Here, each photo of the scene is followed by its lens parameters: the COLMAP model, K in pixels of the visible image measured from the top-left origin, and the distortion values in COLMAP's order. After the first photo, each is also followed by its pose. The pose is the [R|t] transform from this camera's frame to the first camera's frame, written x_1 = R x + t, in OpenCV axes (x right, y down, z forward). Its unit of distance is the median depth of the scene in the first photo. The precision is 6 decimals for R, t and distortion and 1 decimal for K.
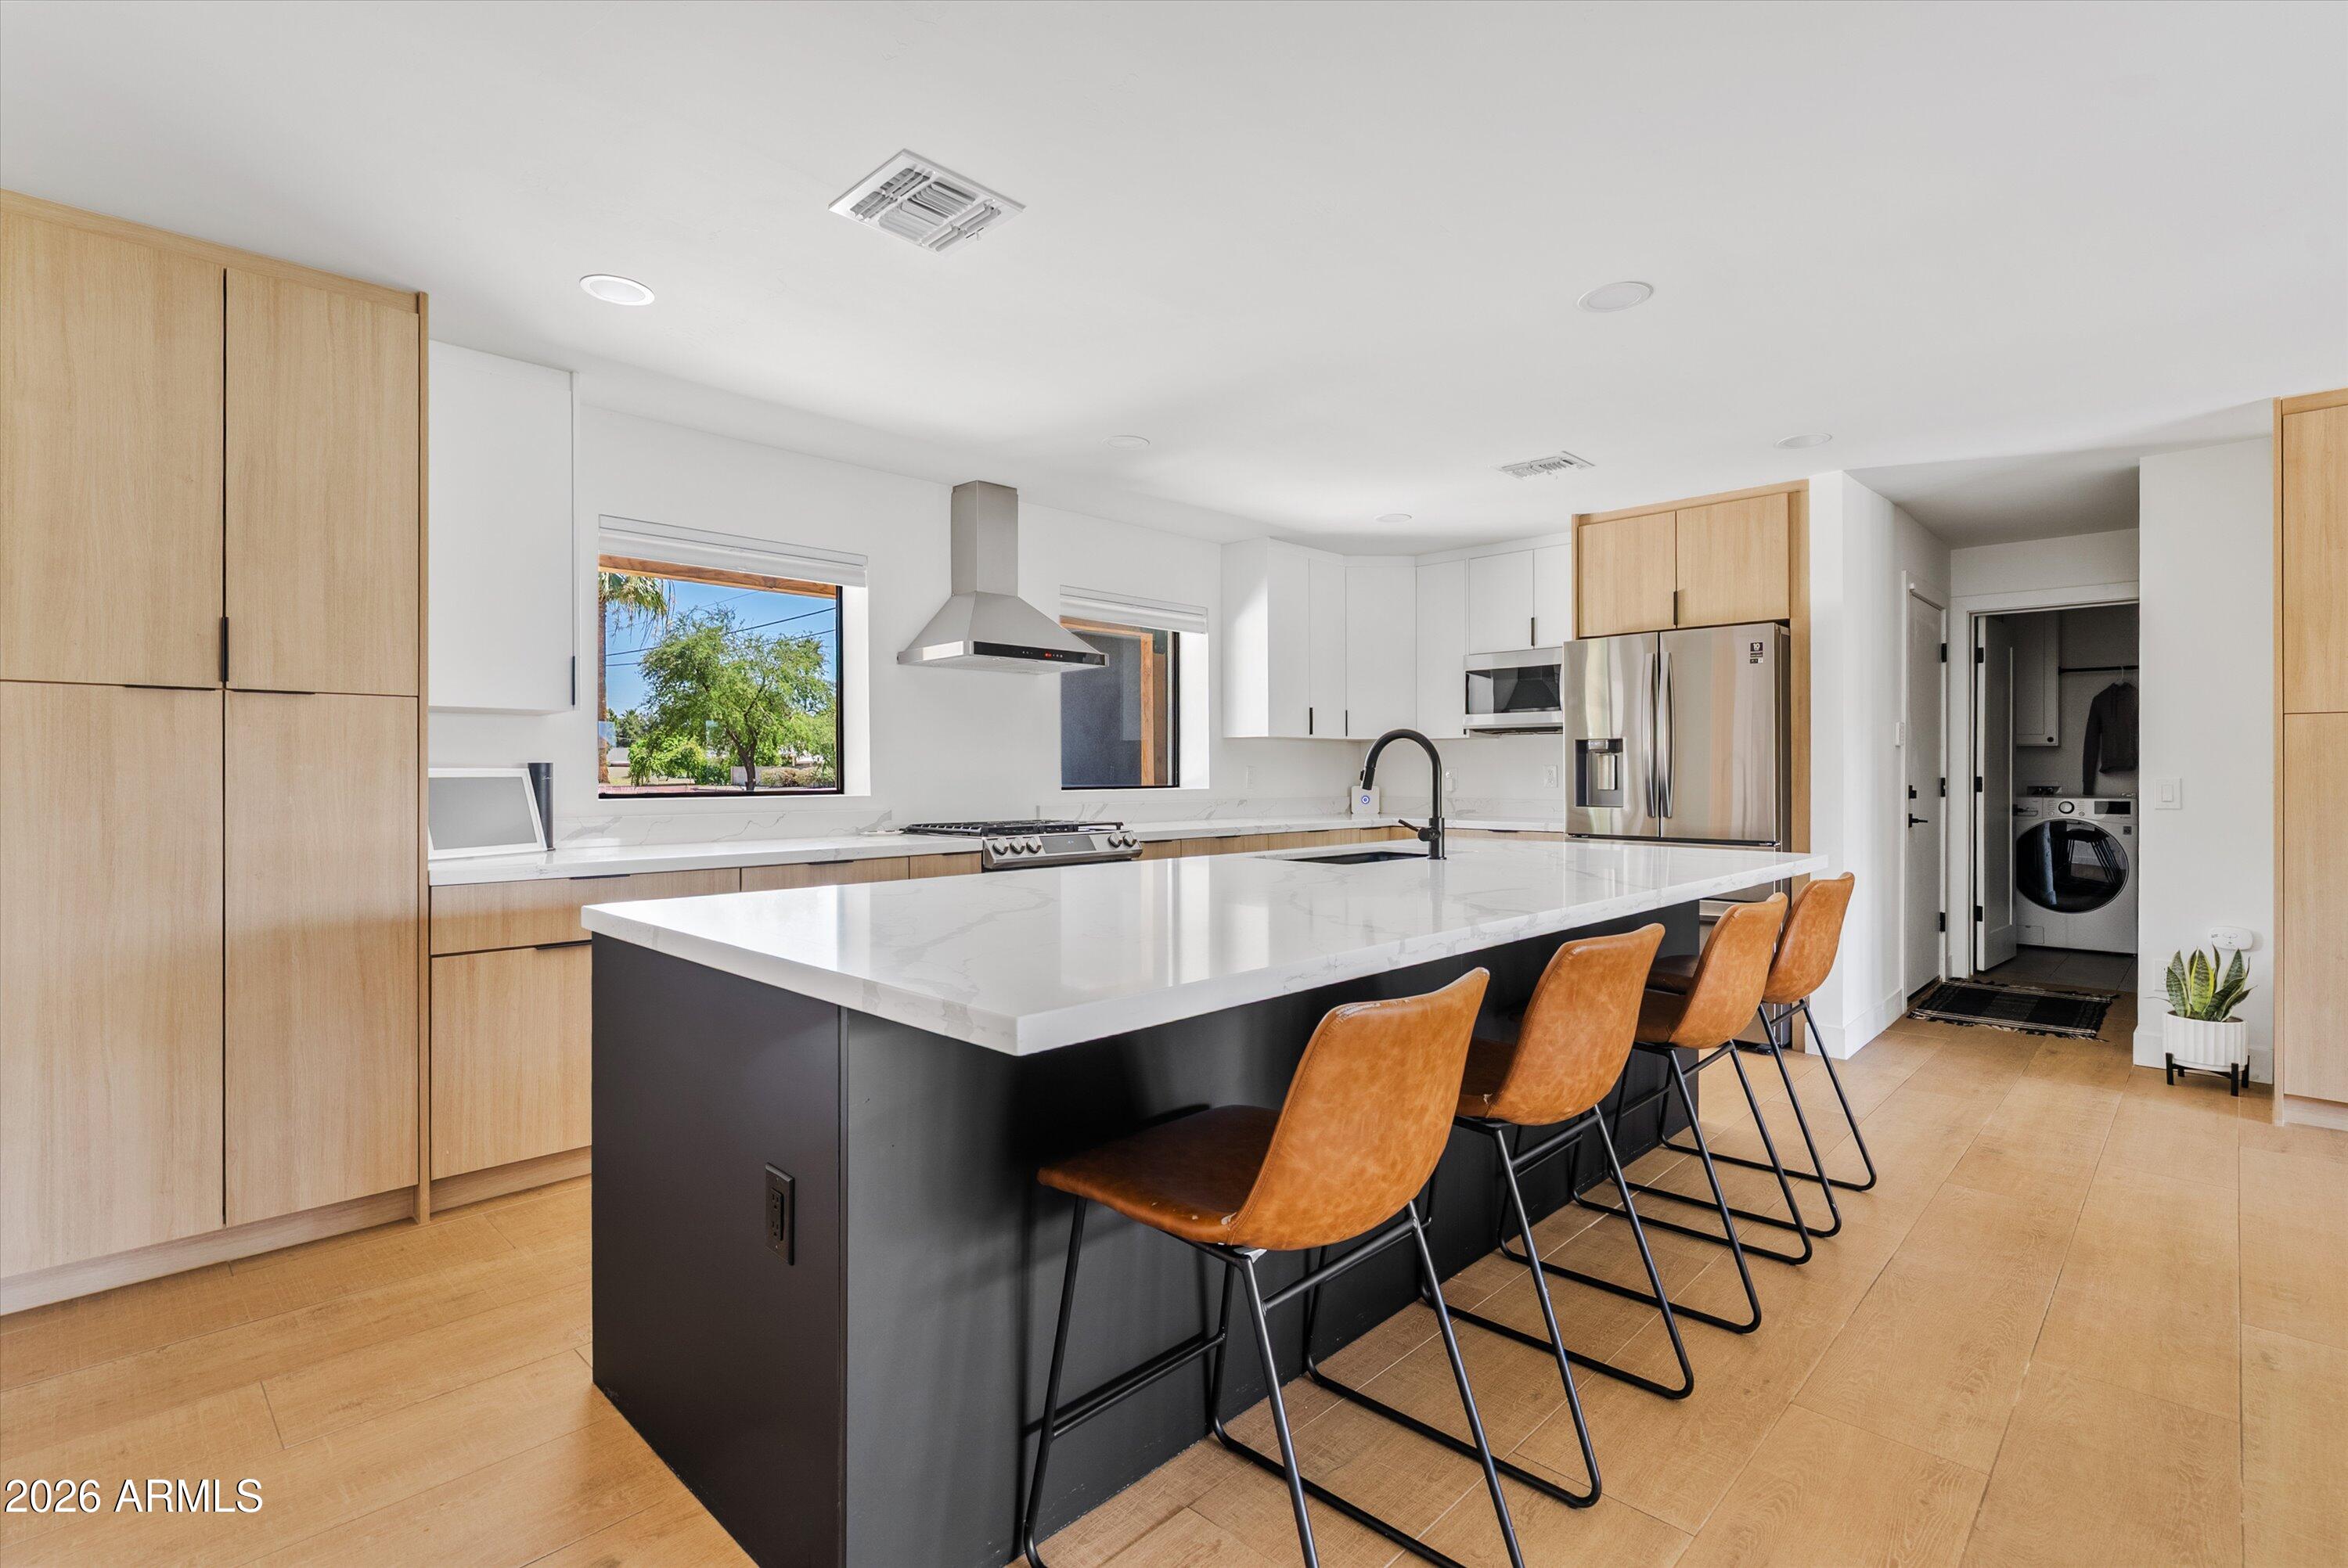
lens RADIAL K [[1075.7, 0, 1175.6], [0, 1075.7, 775.4], [0, 0, 1]] dist [0.002865, 0.000670]
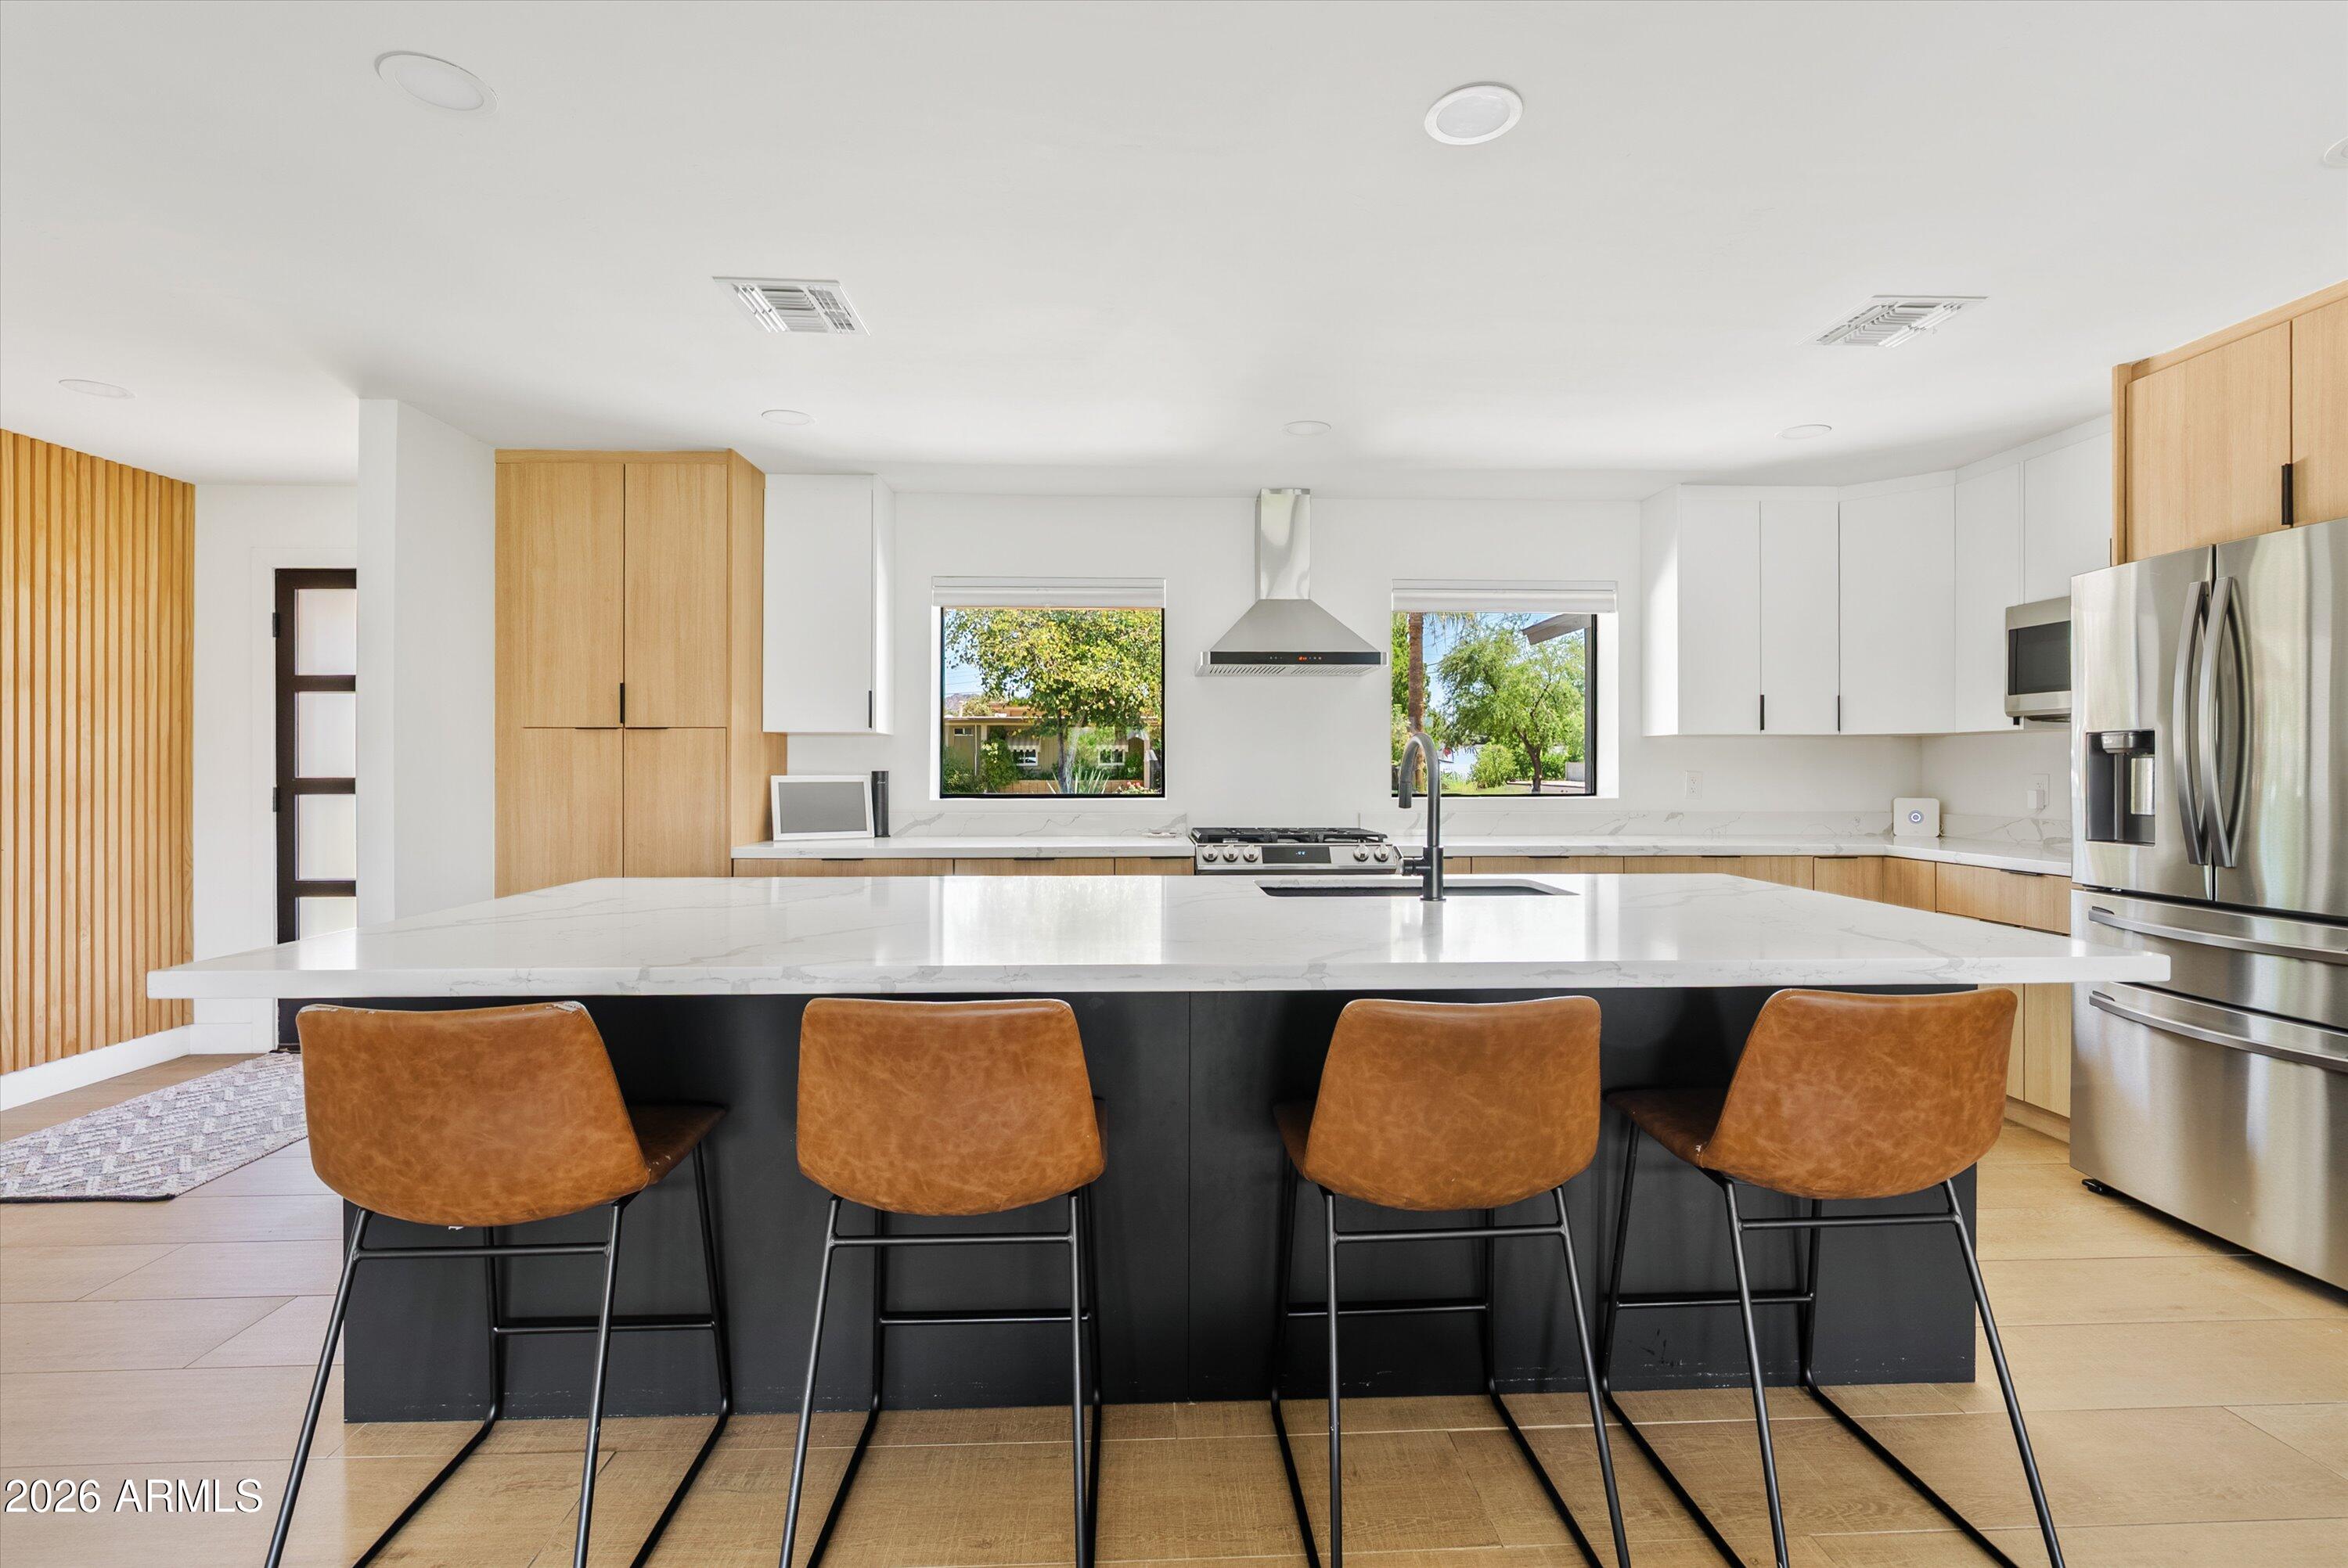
lens RADIAL K [[1060.4, 0, 1171.2], [0, 1060.4, 774.9], [0, 0, 1]] dist [-0.002688, -0.000800]
pose [[0.736960, 0.005567, -0.675914, 0.421904], [-0.003212, 0.999984, 0.004734, -0.010457], [0.675929, -0.001318, 0.736965, 0.208428]]
